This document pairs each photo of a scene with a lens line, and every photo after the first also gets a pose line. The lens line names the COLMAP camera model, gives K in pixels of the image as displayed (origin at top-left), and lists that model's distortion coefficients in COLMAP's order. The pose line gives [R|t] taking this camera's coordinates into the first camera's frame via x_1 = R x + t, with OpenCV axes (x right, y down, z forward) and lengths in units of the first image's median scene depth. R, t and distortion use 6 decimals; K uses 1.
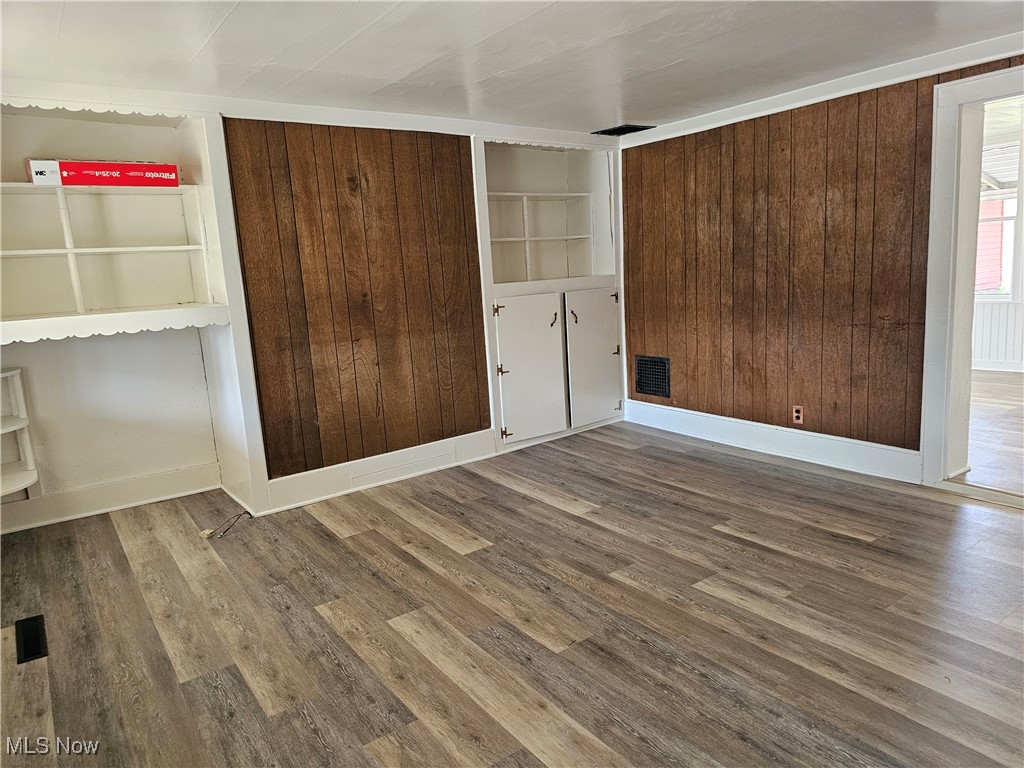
lens RADIAL K [[686.8, 0, 519.6], [0, 686.8, 390.2], [0, 0, 1]] dist [0.061045, -0.043790]
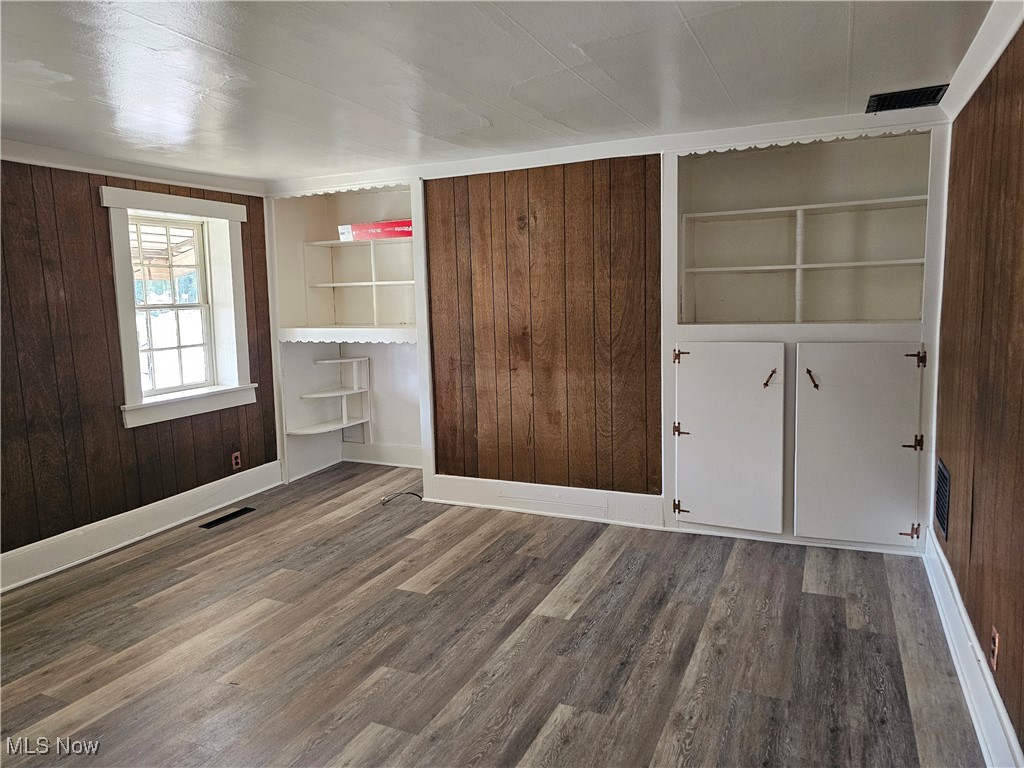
lens RADIAL K [[686.8, 0, 505.3], [0, 686.8, 374.1], [0, 0, 1]] dist [0.061045, -0.043790]
pose [[0.478326, 0.142082, -0.866612, 0.687560], [-0.160538, 0.984343, 0.072776, -0.144073], [0.863384, 0.104313, 0.493647, 0.487331]]
